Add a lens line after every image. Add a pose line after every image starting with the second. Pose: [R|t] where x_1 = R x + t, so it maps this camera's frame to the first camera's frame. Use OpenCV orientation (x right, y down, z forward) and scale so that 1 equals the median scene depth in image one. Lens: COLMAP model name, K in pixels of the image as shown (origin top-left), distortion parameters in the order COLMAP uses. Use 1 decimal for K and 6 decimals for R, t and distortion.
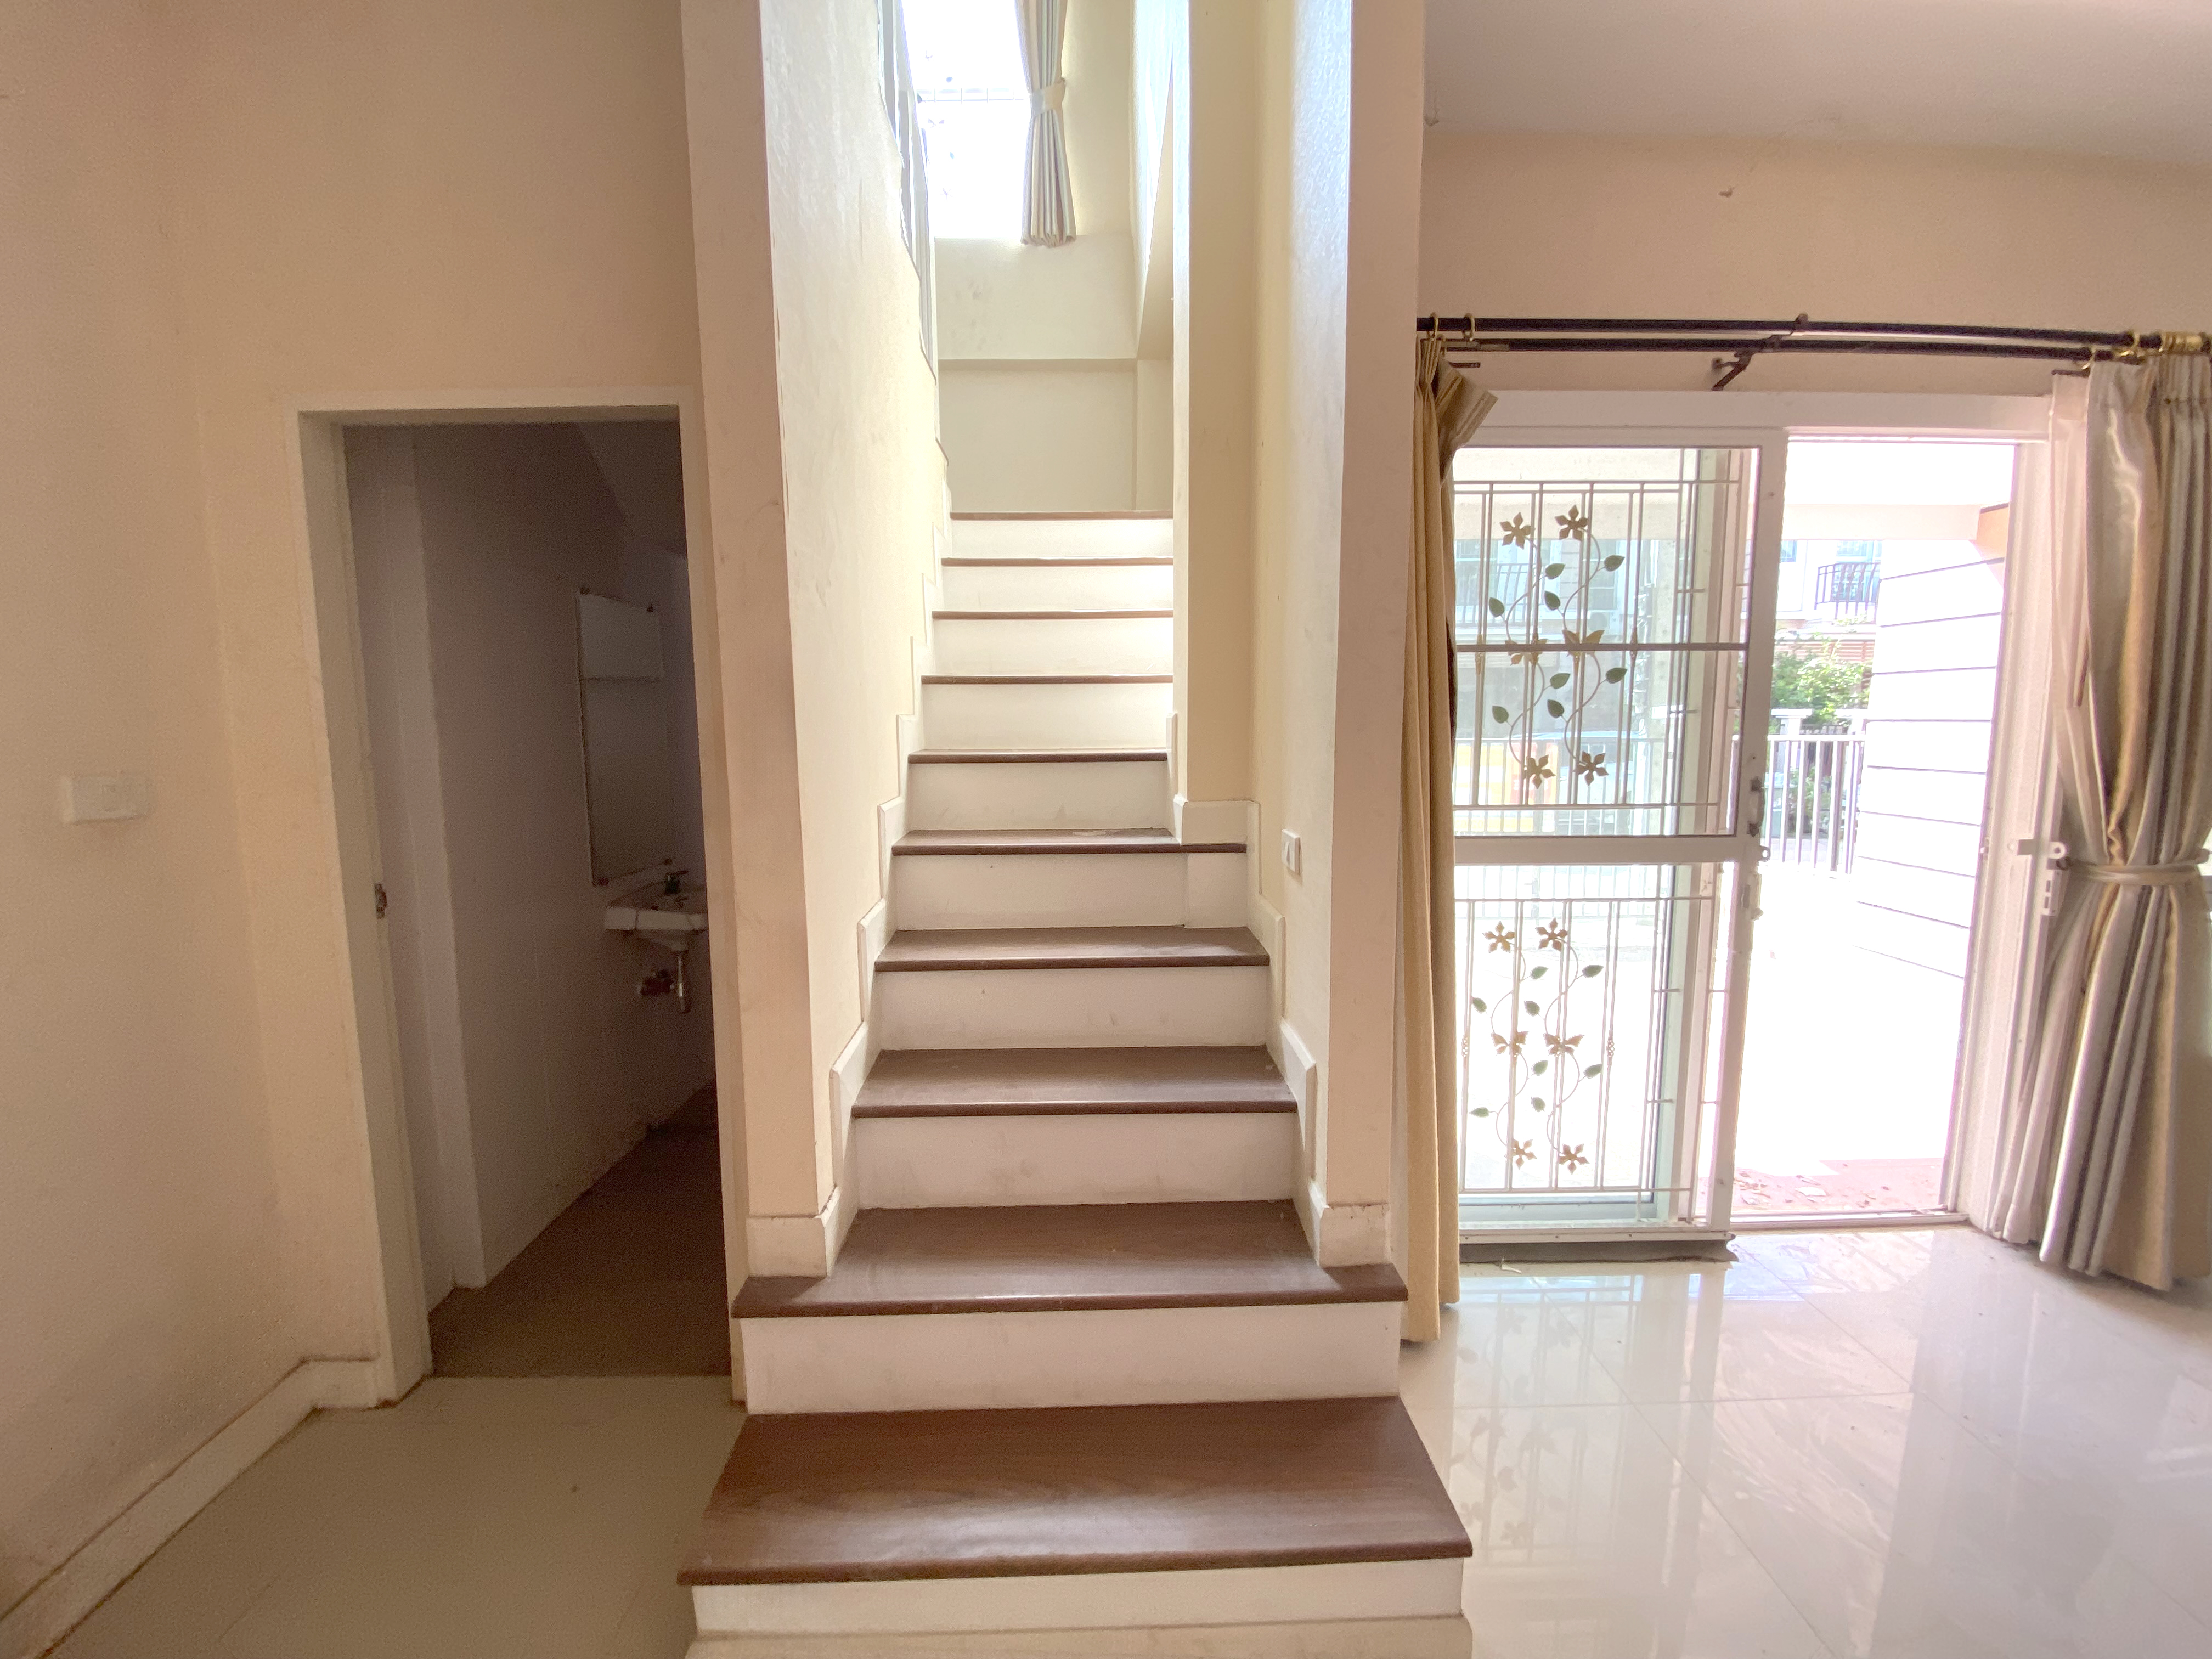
lens RADIAL K [[911.9, 0, 1120.6], [0, 911.9, 819.6], [0, 0, 1]] dist [0.007776, -0.009443]
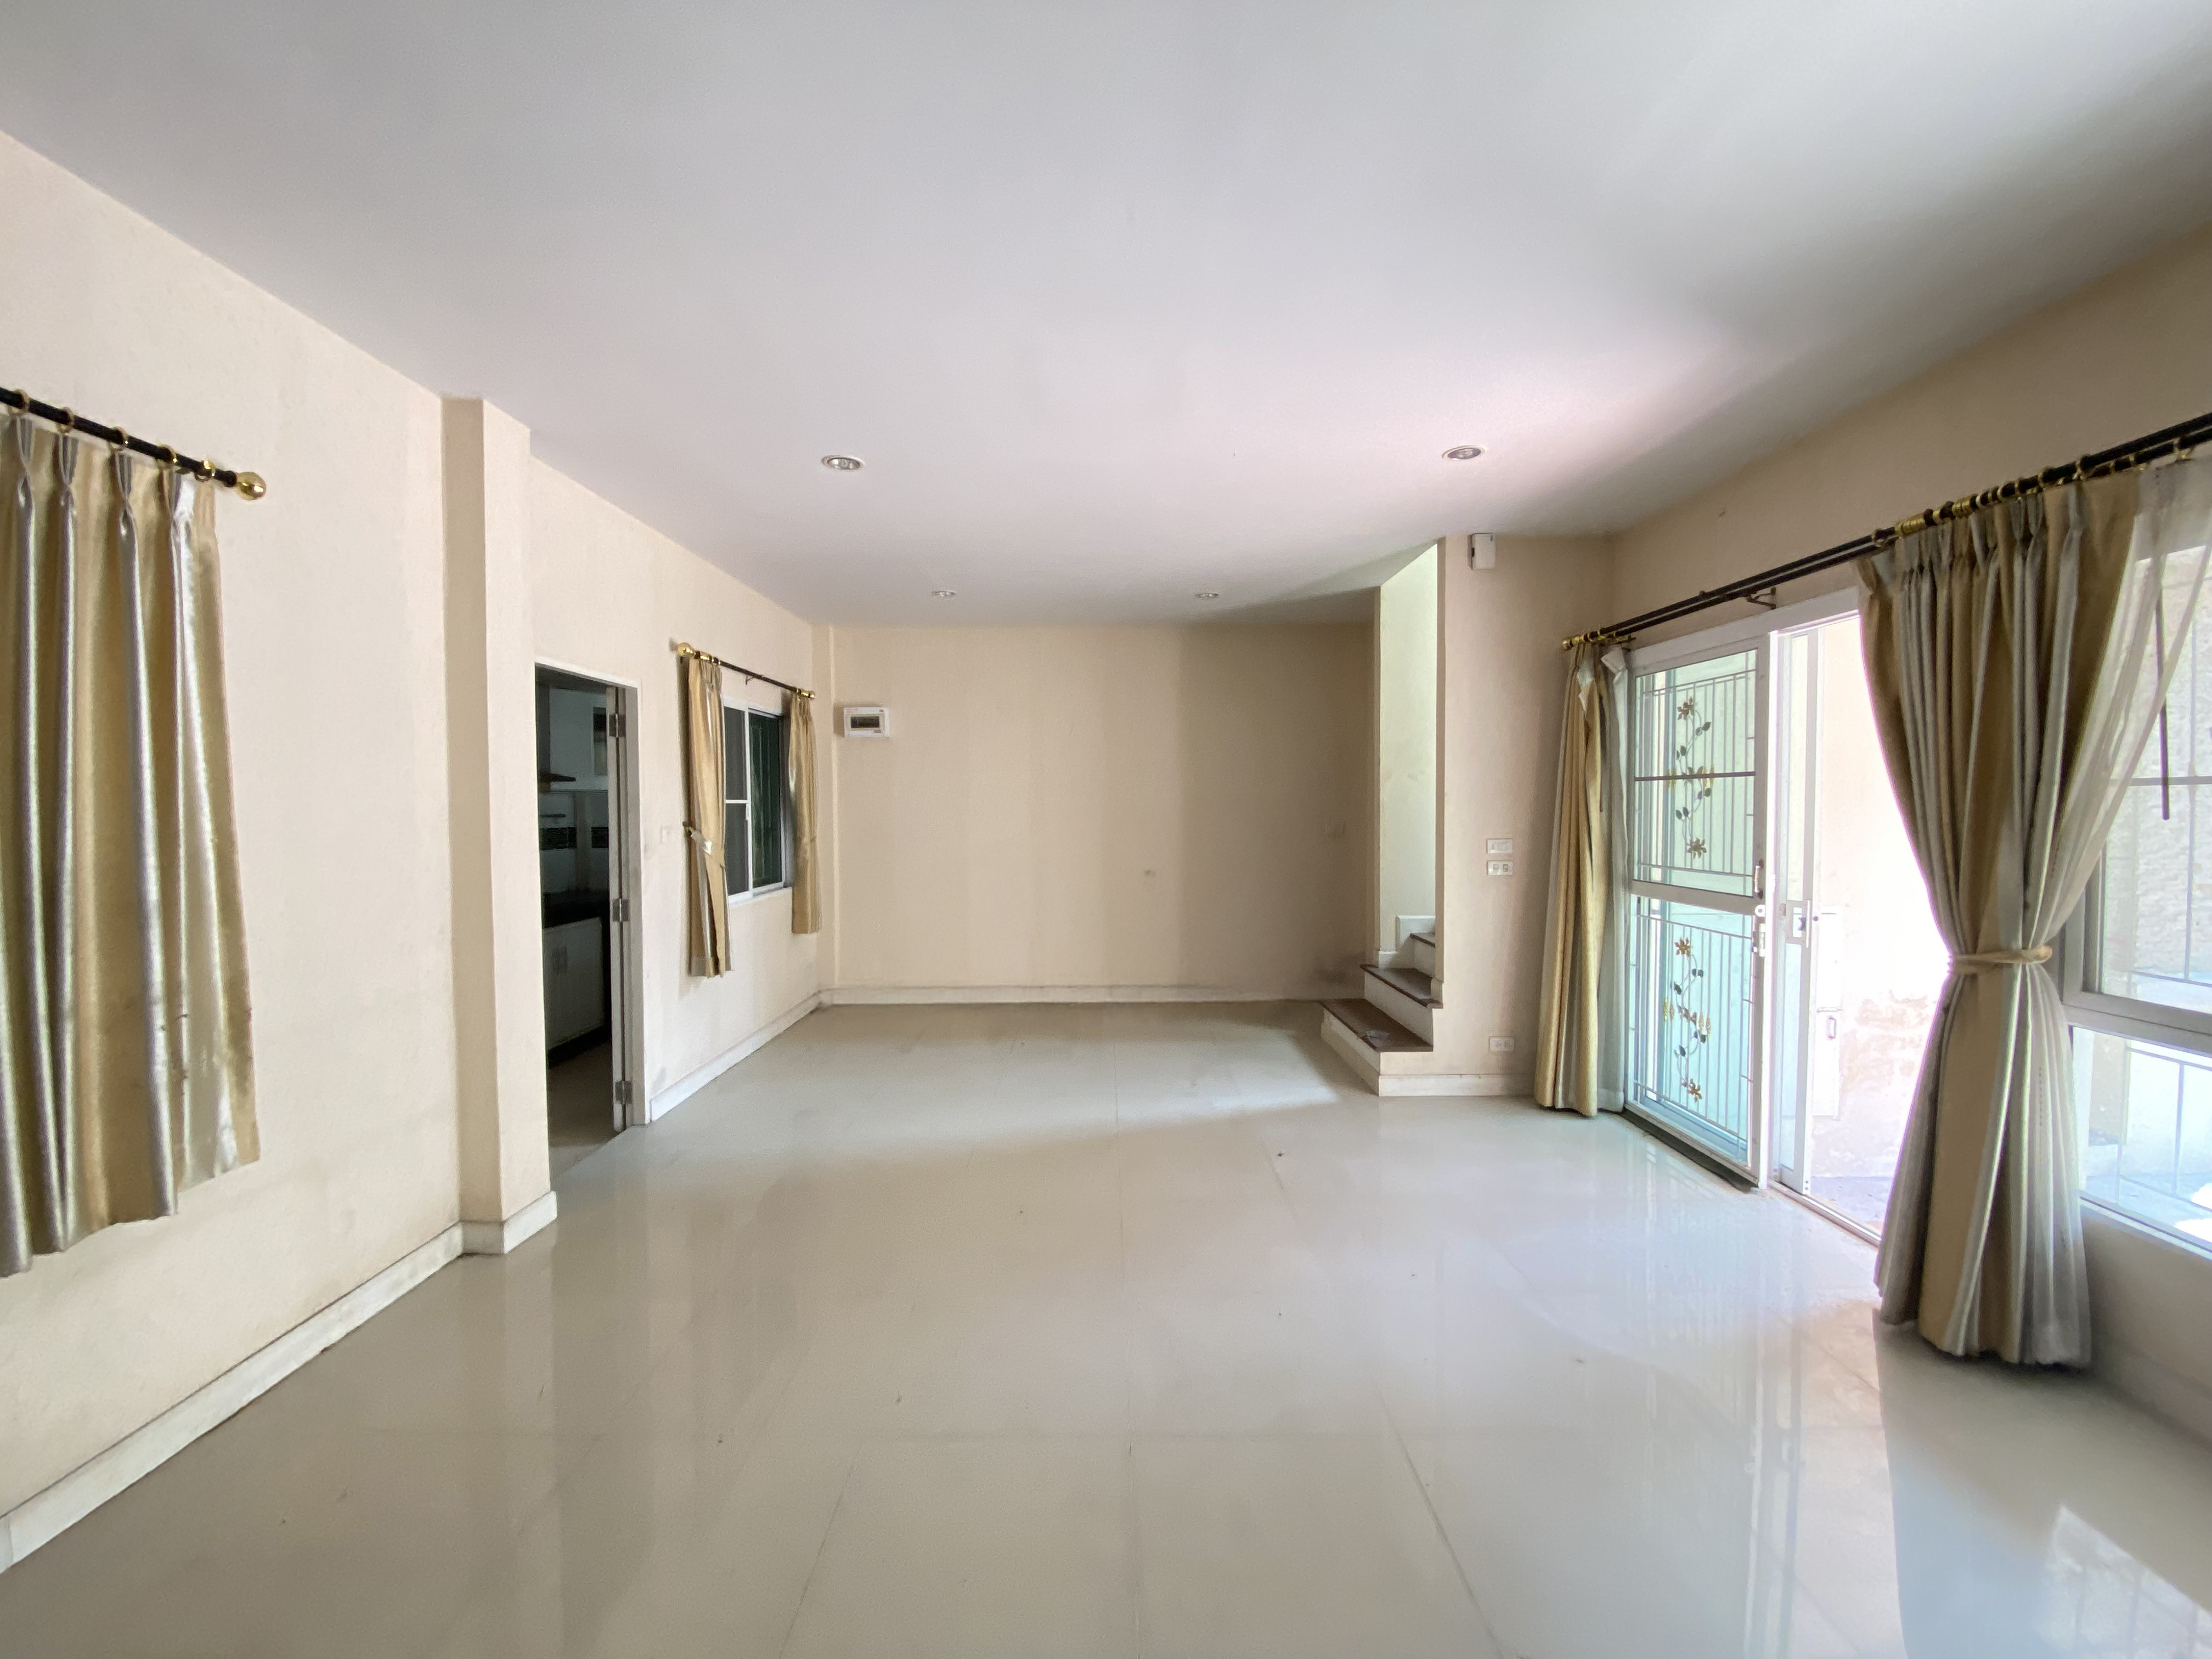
lens RADIAL K [[911.9, 0, 1104.4], [0, 911.9, 826.3], [0, 0, 1]] dist [0.007776, -0.009443]
pose [[-0.014751, 0.027669, -0.999508, 2.222602], [-0.115971, 0.992823, 0.029195, -0.018283], [0.993143, 0.116344, -0.011436, -0.062708]]
